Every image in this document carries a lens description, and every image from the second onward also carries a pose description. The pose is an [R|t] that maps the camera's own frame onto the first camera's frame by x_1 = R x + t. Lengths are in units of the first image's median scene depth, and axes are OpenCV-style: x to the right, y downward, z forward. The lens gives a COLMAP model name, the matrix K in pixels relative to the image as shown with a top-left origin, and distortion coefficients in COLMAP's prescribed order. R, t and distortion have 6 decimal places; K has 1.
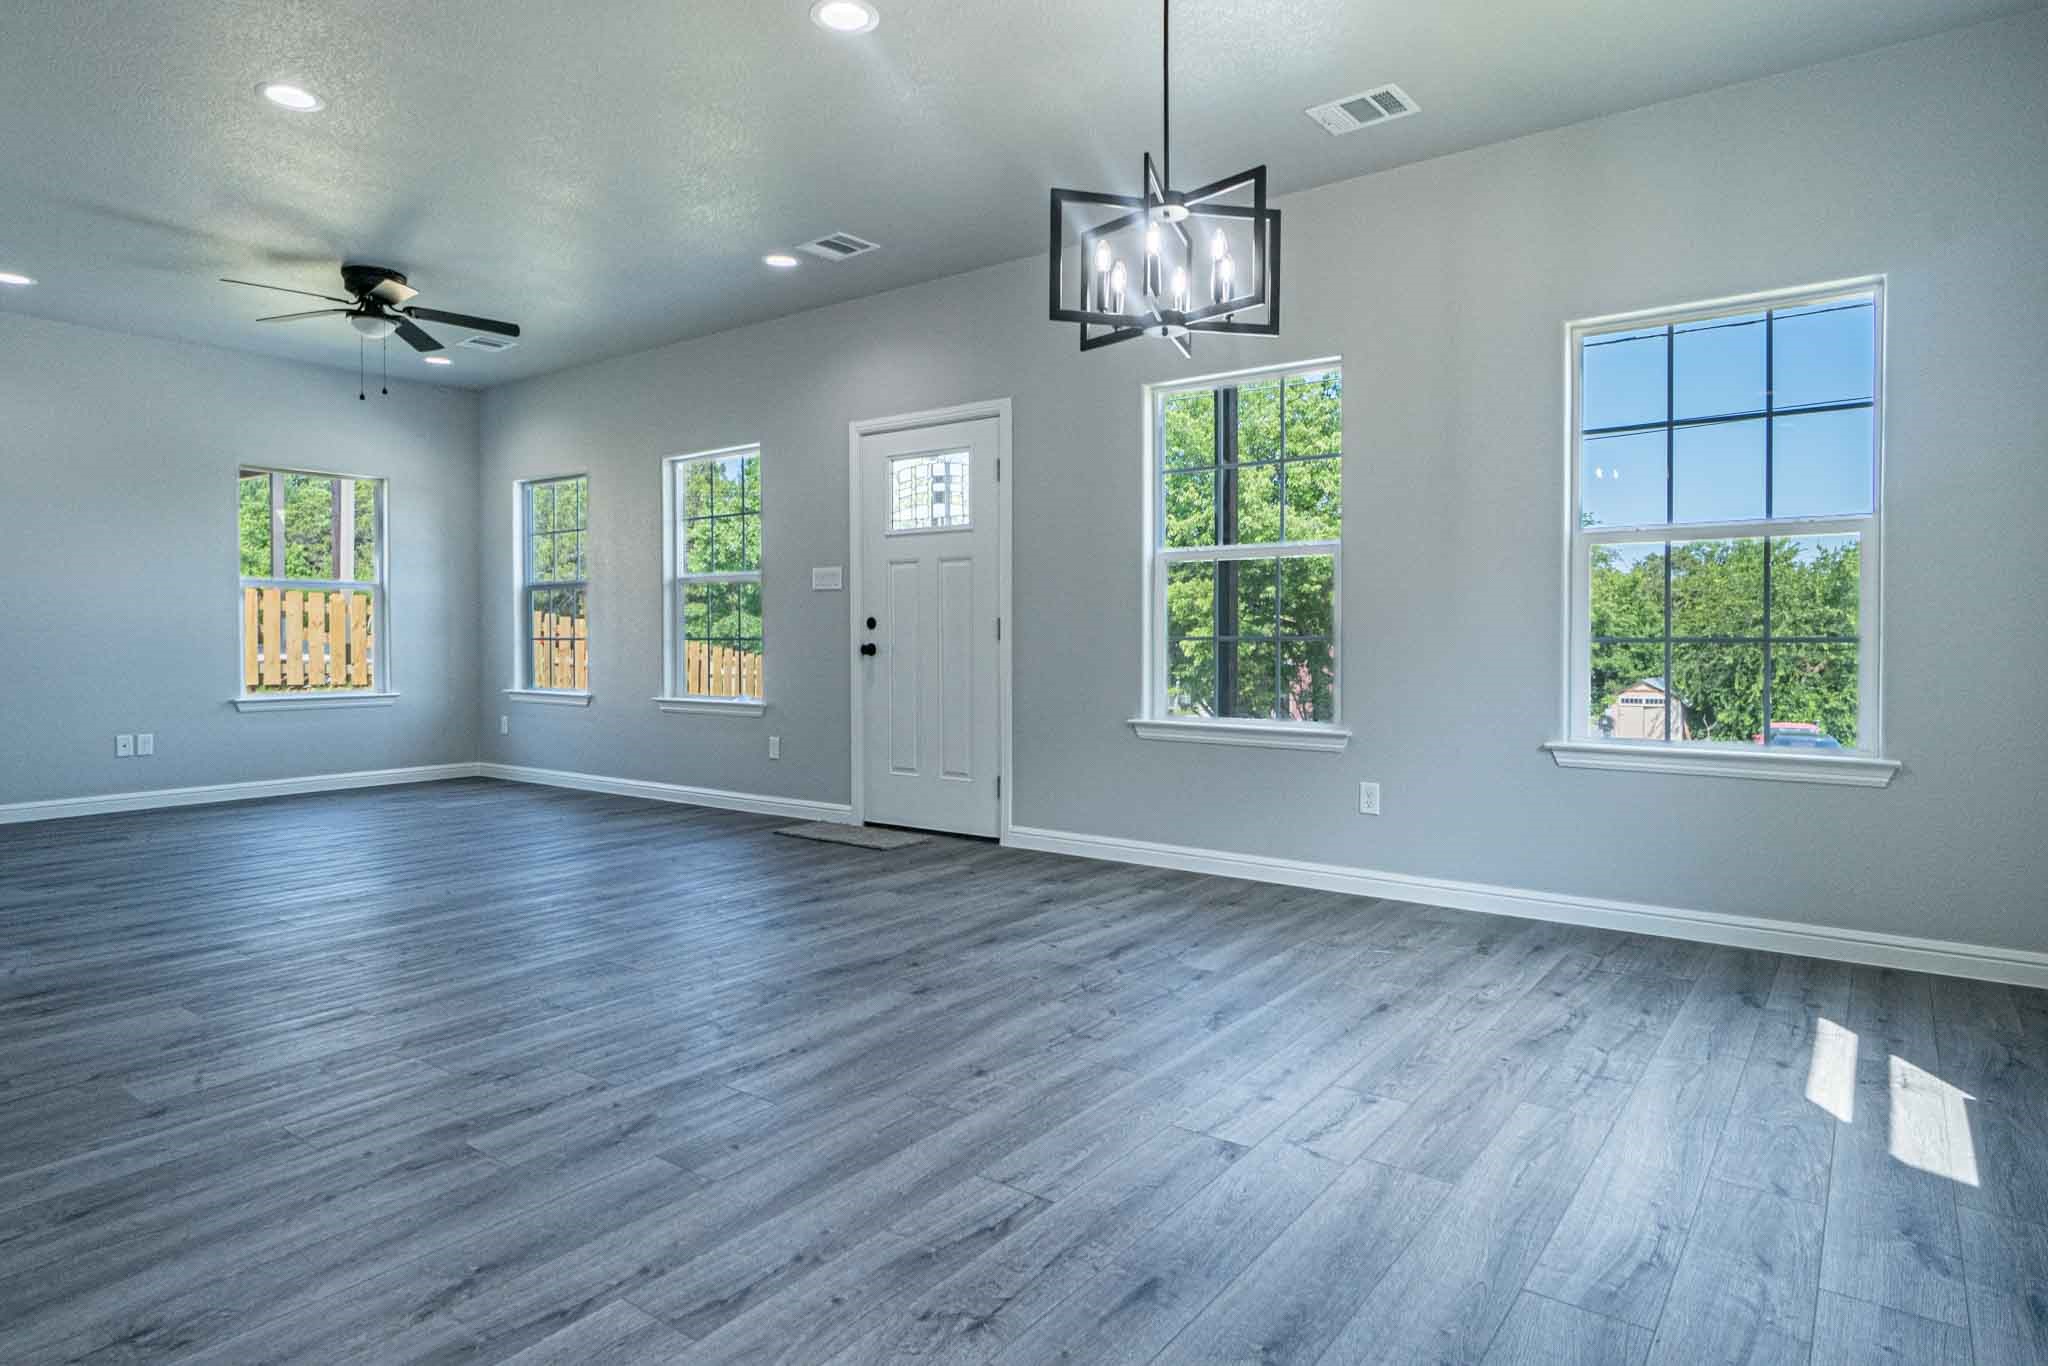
lens RADIAL K [[1157.0, 0, 1026.9], [0, 1157.0, 640.9], [0, 0, 1]] dist [-0.002872, -0.000521]
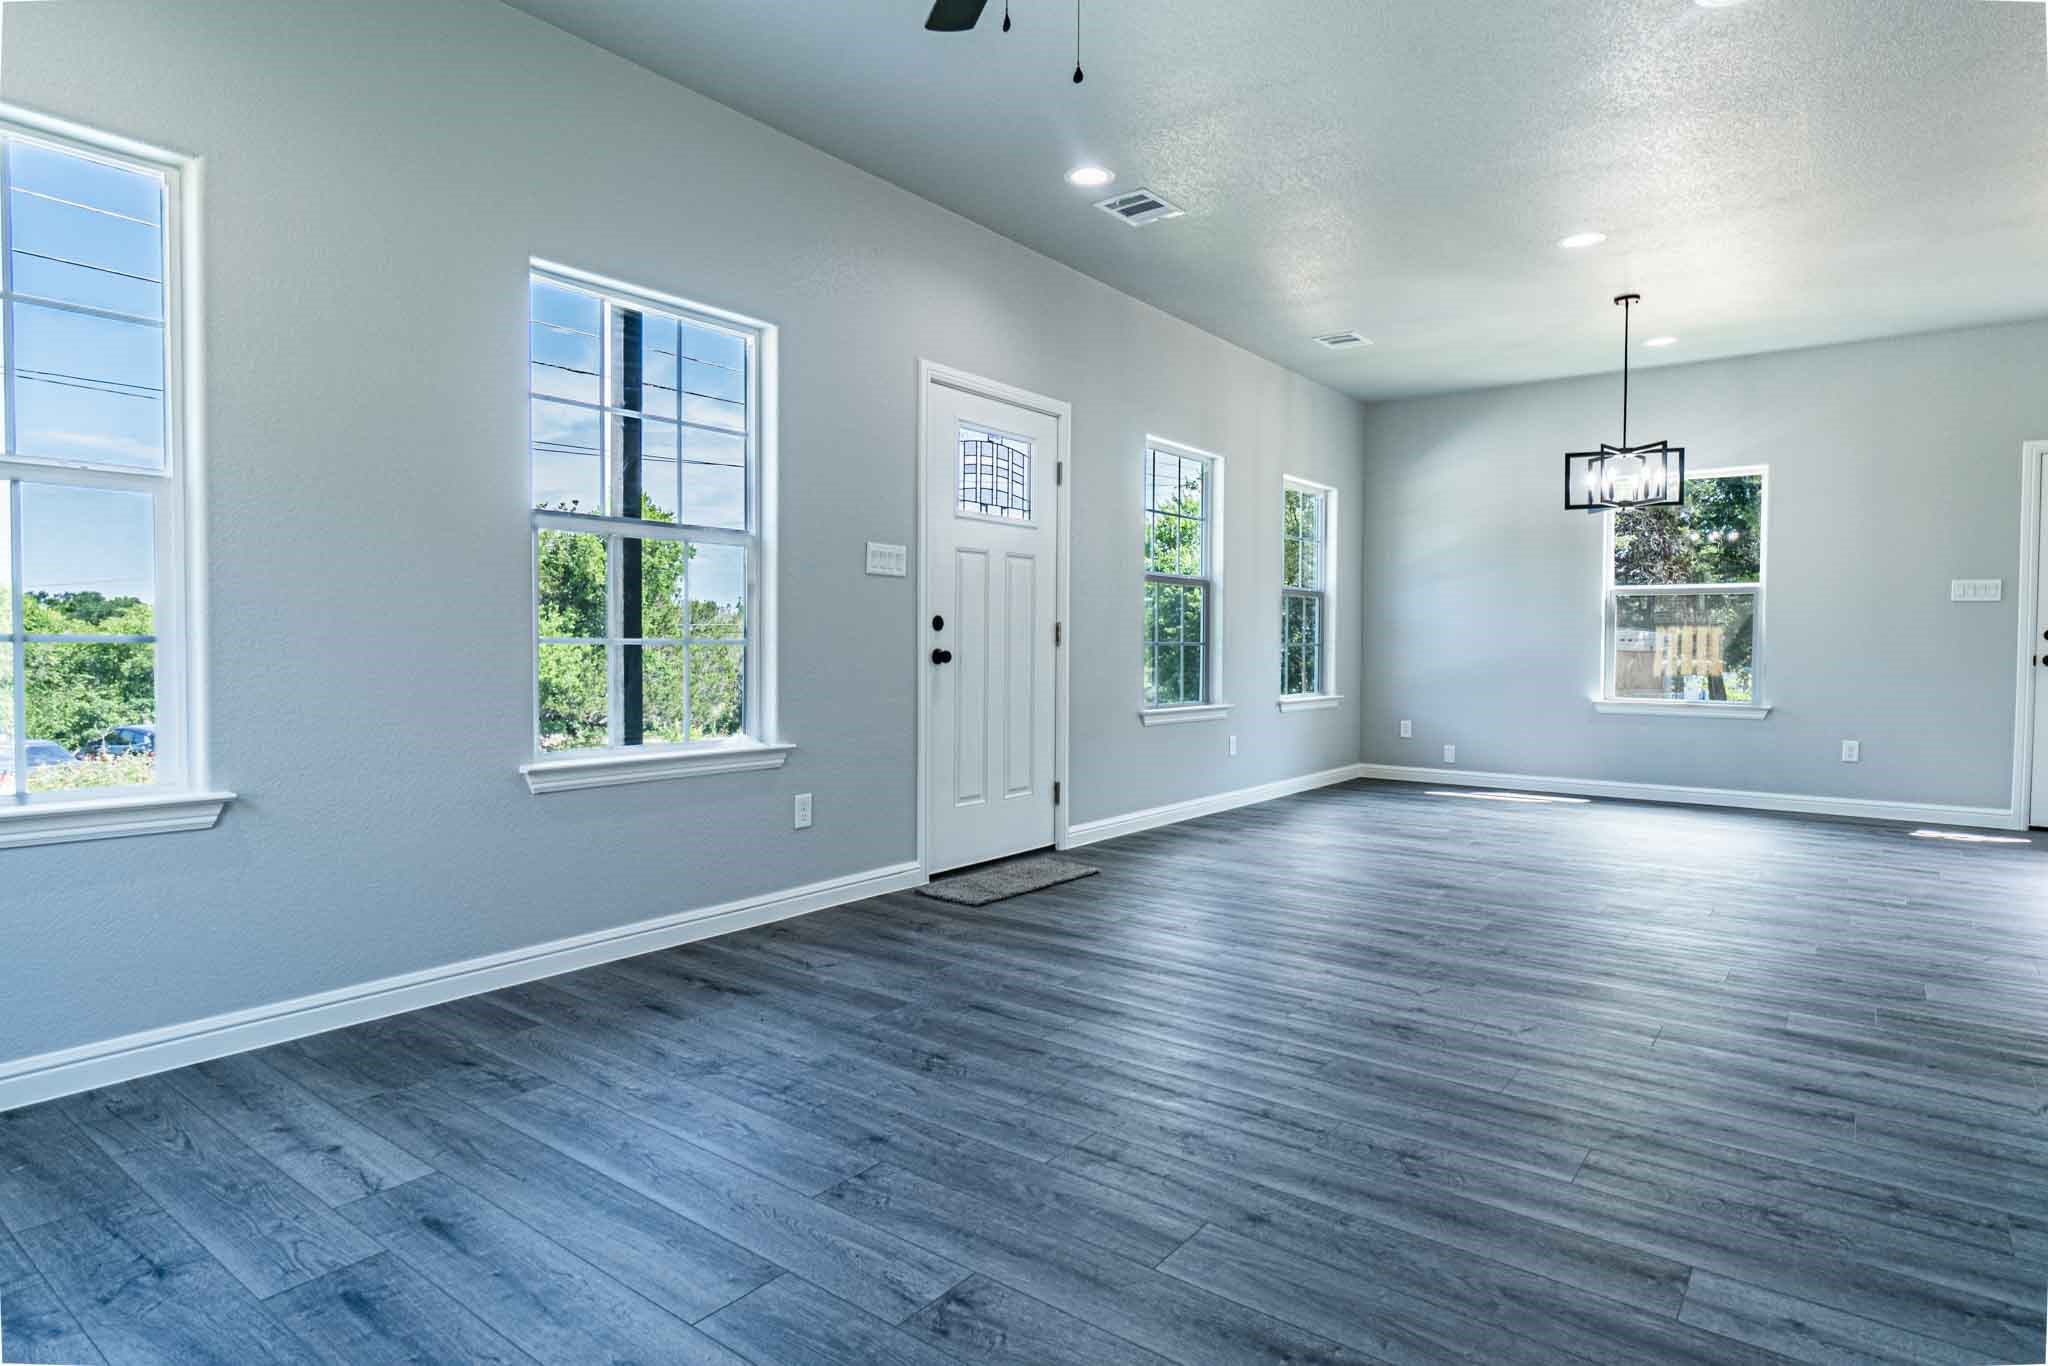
lens RADIAL K [[1133.4, 0, 1025.4], [0, 1133.4, 671.8], [0, 0, 1]] dist [-0.000172, -0.000657]
pose [[0.006406, -0.025510, 0.999654, -1.966400], [-0.003255, 0.999669, 0.025531, -0.004713], [-0.999974, -0.003417, 0.006321, 2.018524]]
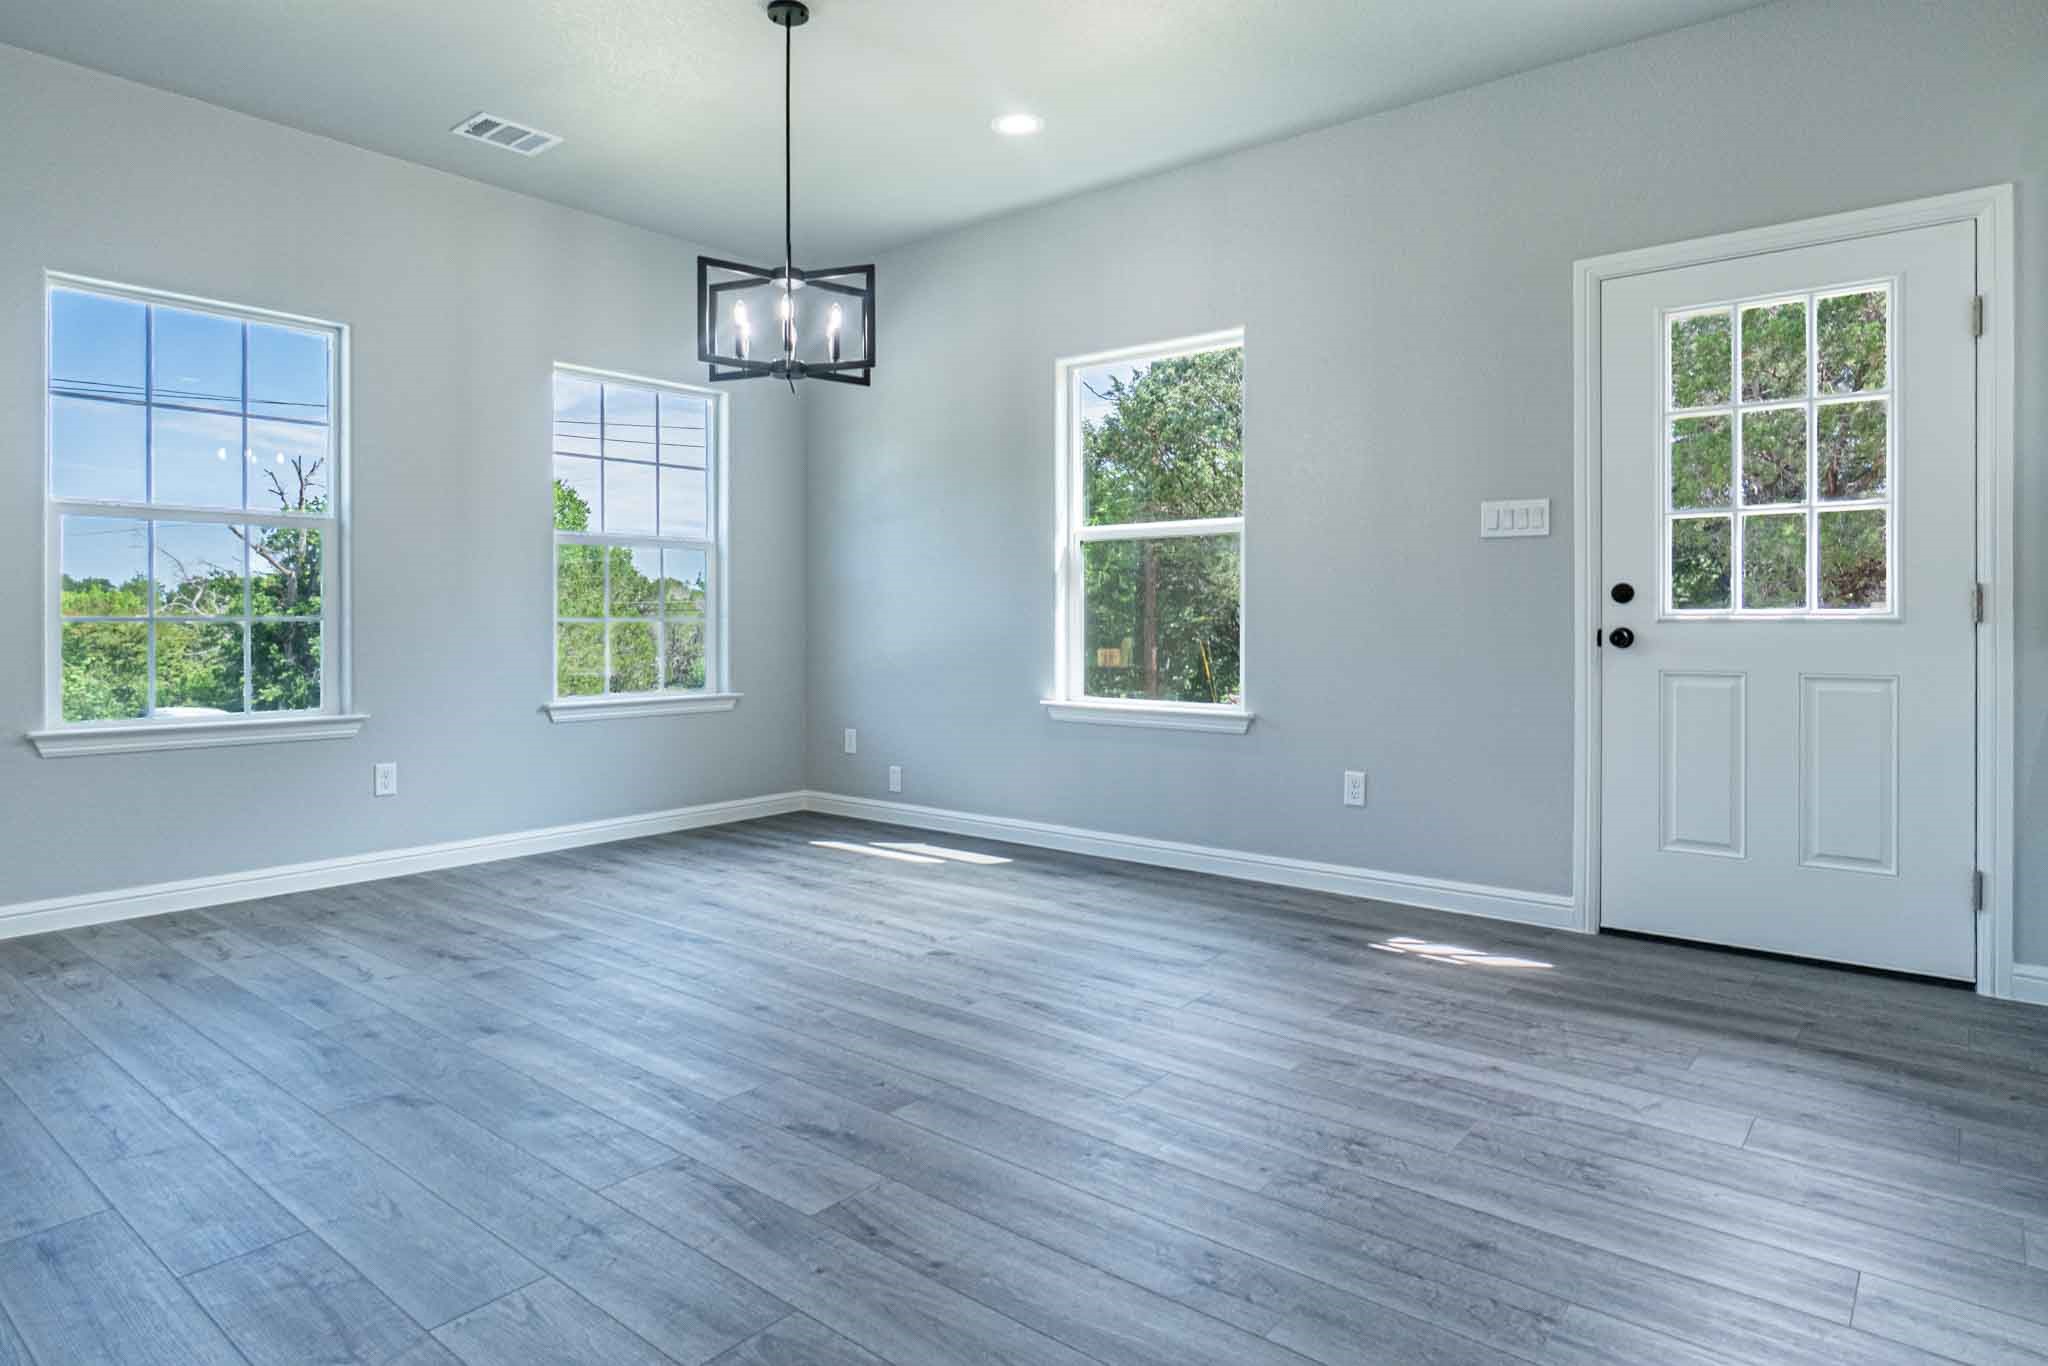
lens RADIAL K [[1168.8, 0, 1022.1], [0, 1168.8, 626.1], [0, 0, 1]] dist [-0.026109, -0.000047]
pose [[0.039056, -0.006381, 0.999217, -1.071234], [0.003534, 0.999974, 0.006248, -0.000220], [-0.999231, 0.003287, 0.039078, 0.657158]]
